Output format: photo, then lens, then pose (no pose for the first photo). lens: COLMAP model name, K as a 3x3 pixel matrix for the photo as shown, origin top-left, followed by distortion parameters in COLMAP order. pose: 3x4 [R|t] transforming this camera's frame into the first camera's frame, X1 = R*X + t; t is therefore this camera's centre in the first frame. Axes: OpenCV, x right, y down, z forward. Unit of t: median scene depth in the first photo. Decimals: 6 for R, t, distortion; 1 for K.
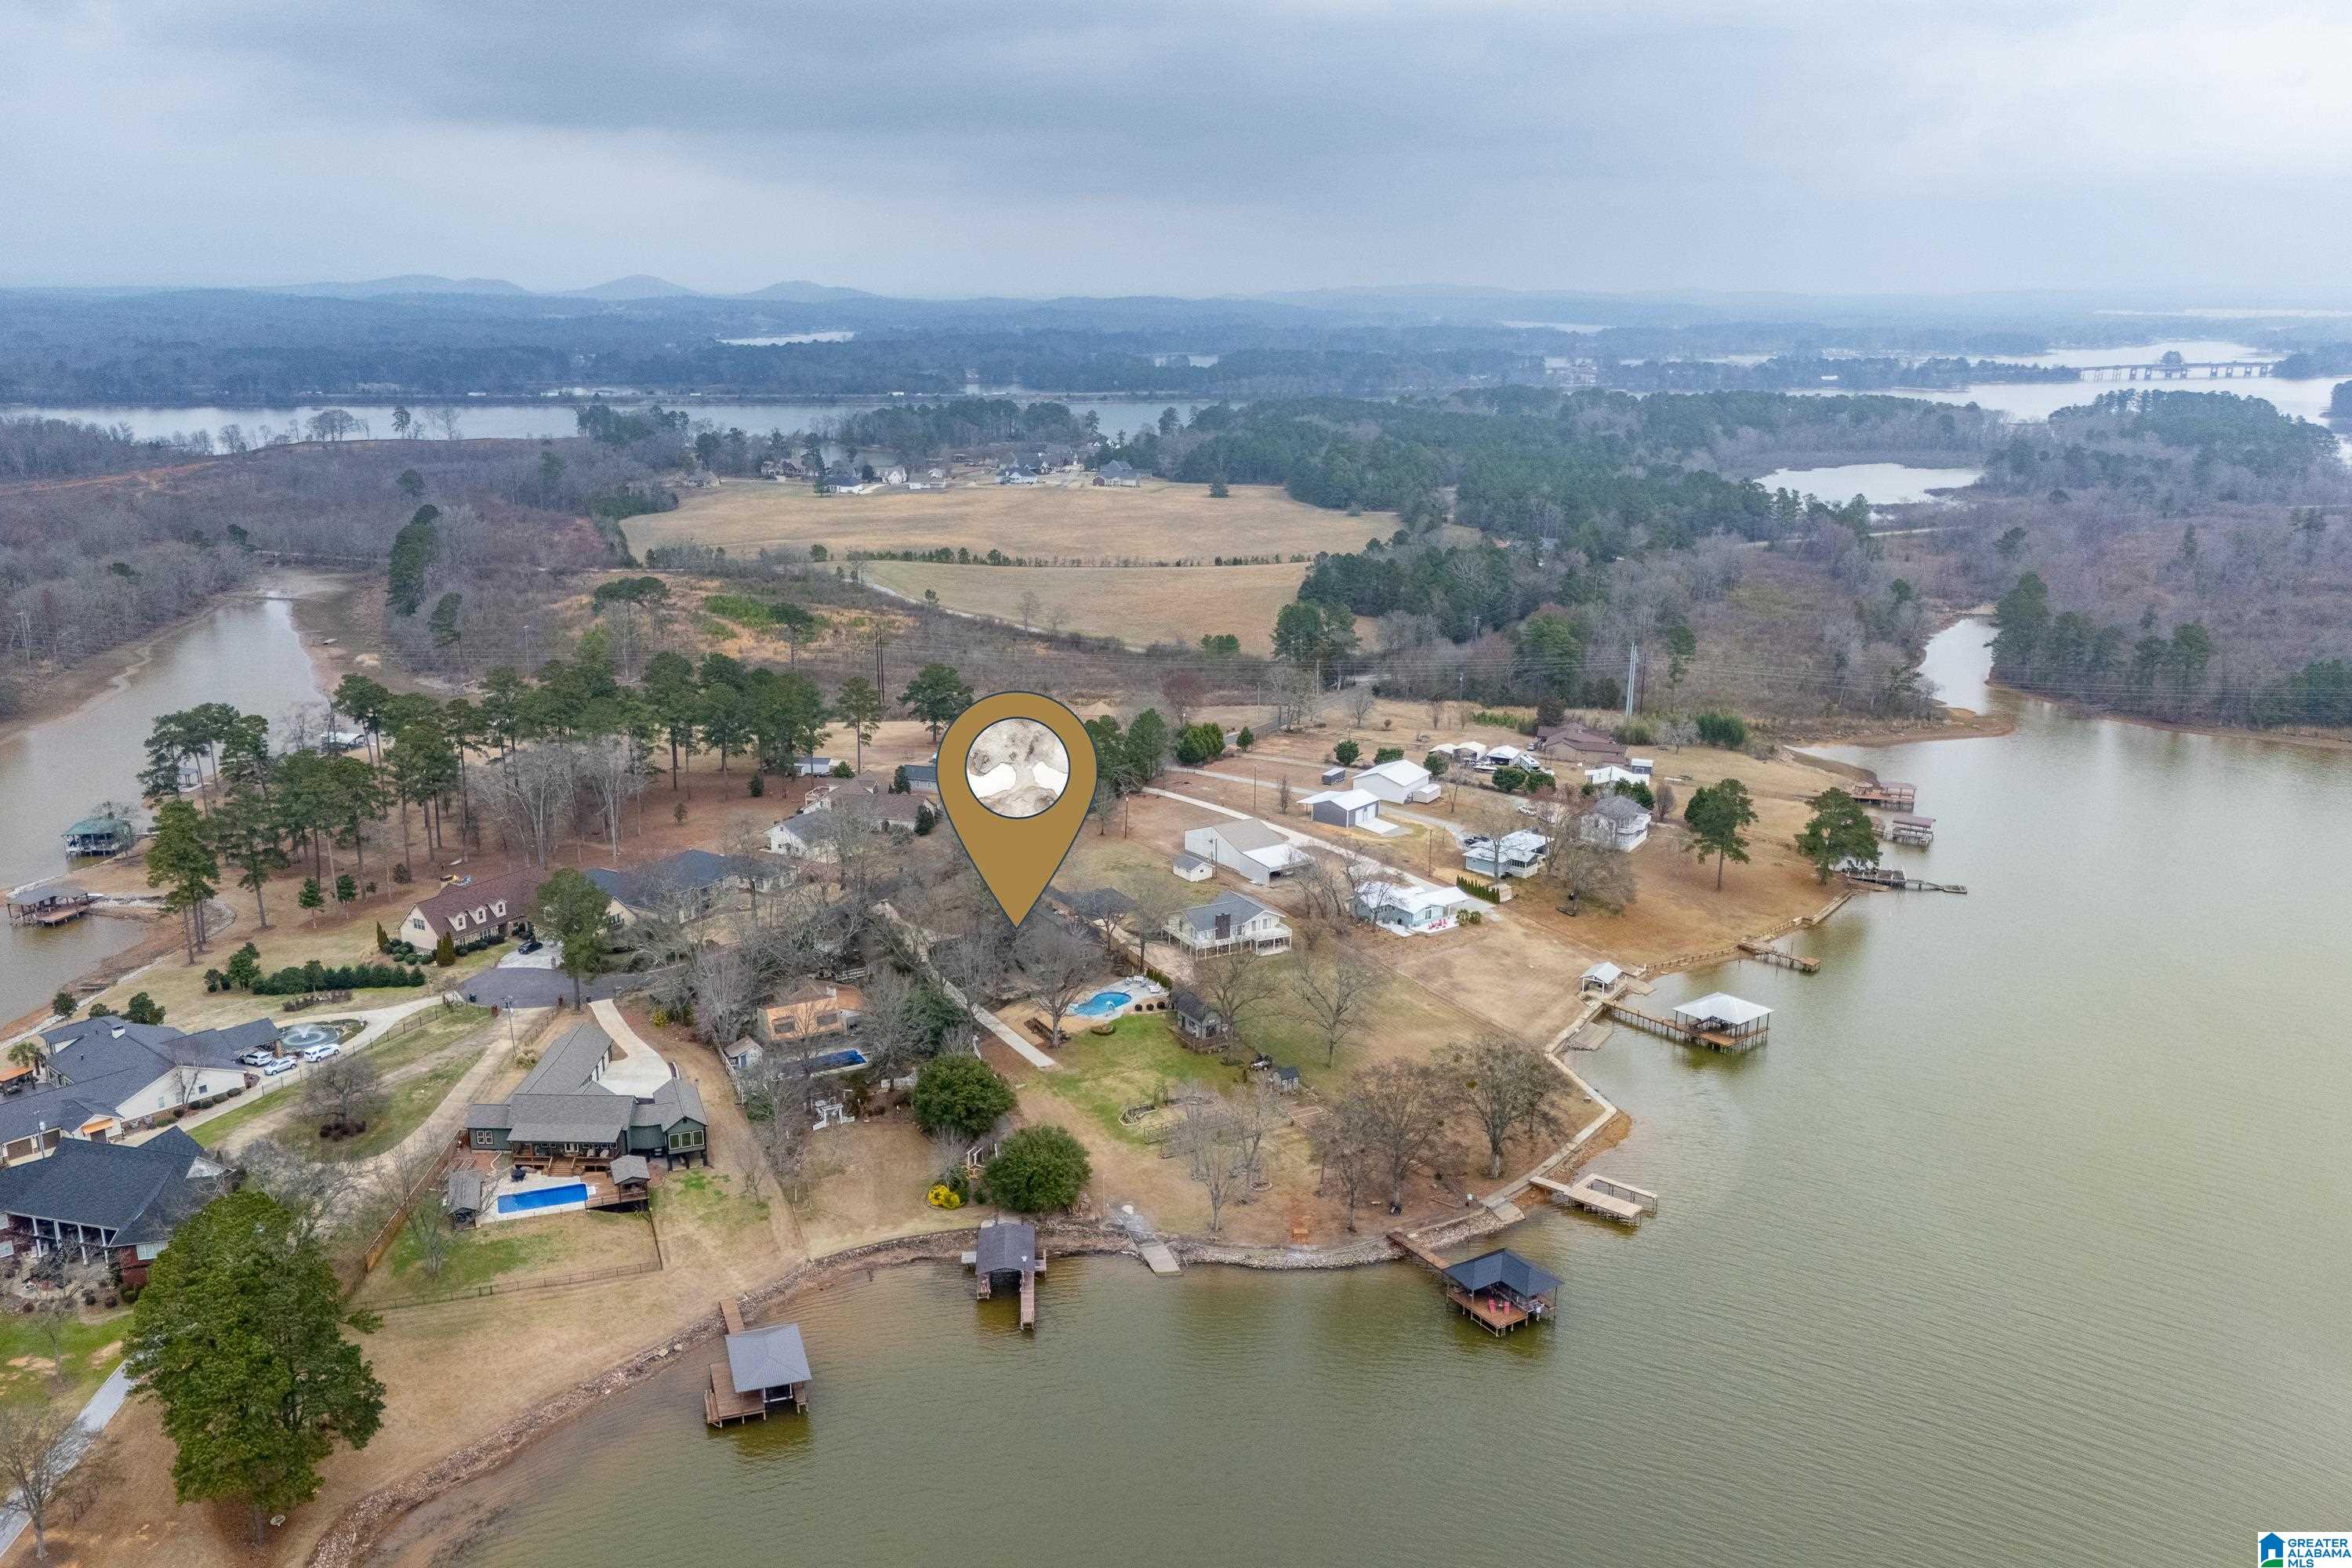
lens RADIAL K [[1670.4, 0, 1188.9], [0, 1670.4, 795.1], [0, 0, 1]] dist [0.057041, -0.035490]
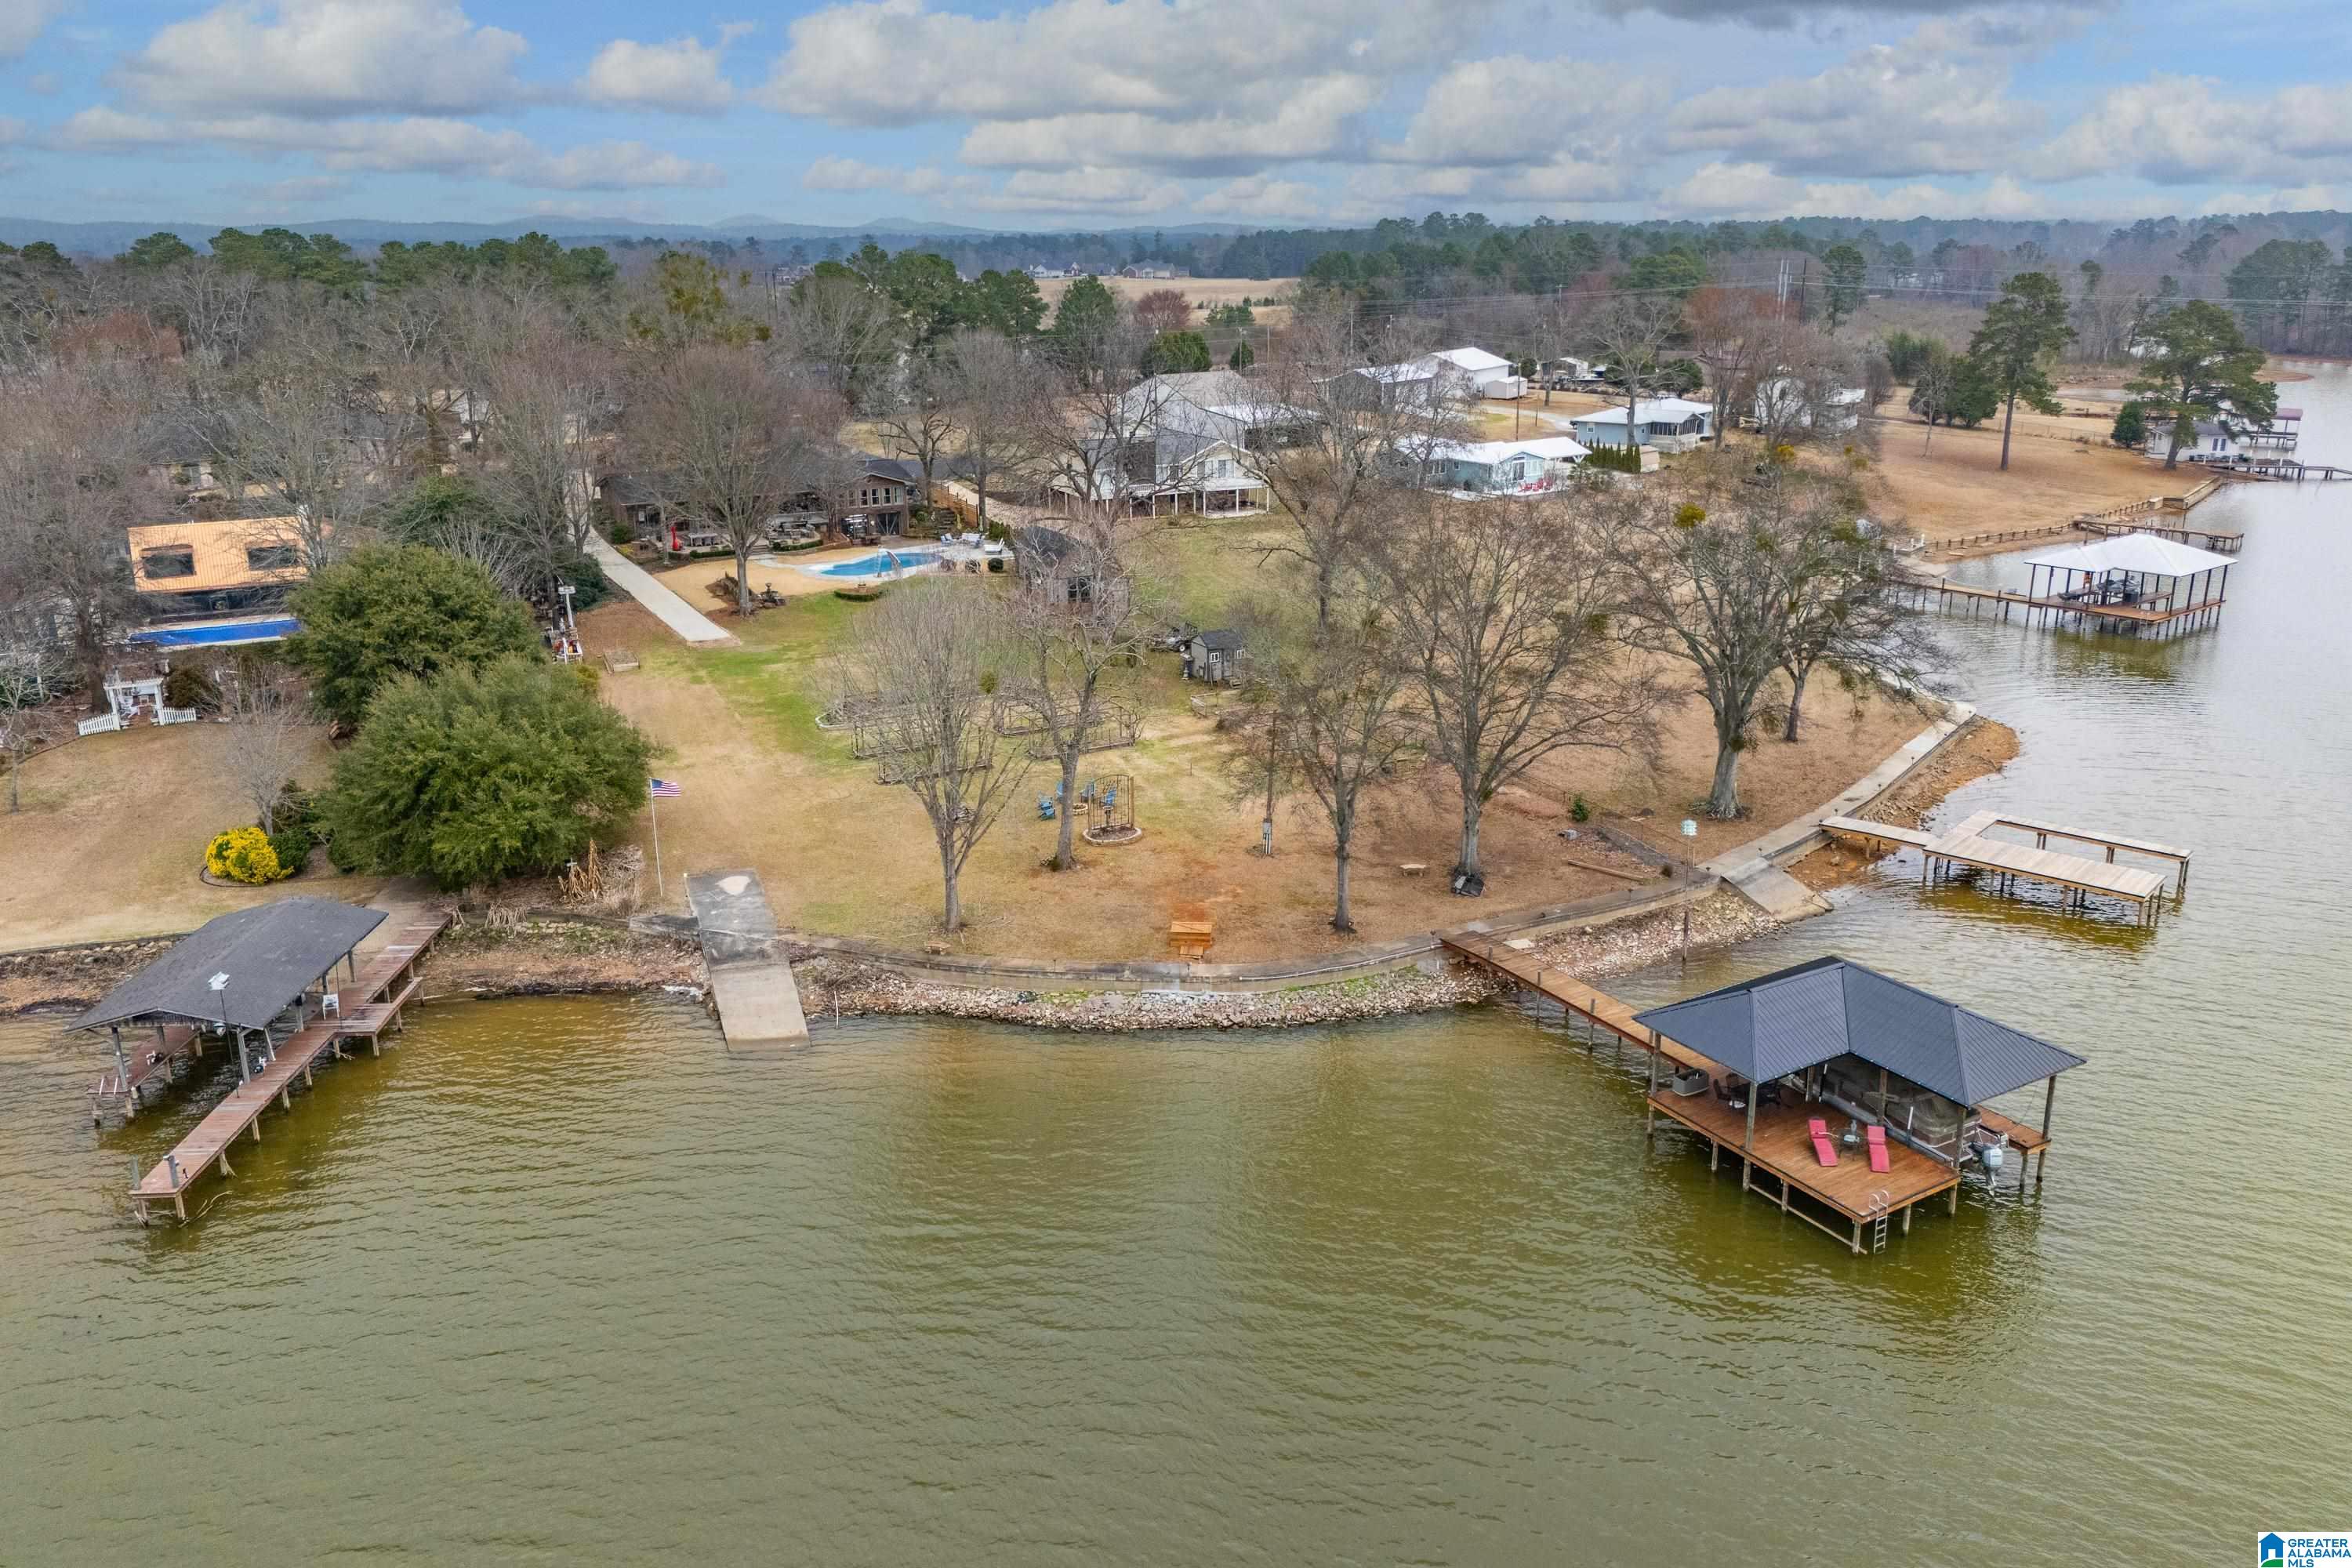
lens RADIAL K [[1623.0, 0, 1182.7], [0, 1623.0, 779.1], [0, 0, 1]] dist [0.098666, -0.179478]
pose [[0.999169, -0.006351, -0.040259, 0.077528], [0.009293, 0.997266, 0.073315, 0.202479], [0.039683, -0.073628, 0.996496, 0.661989]]
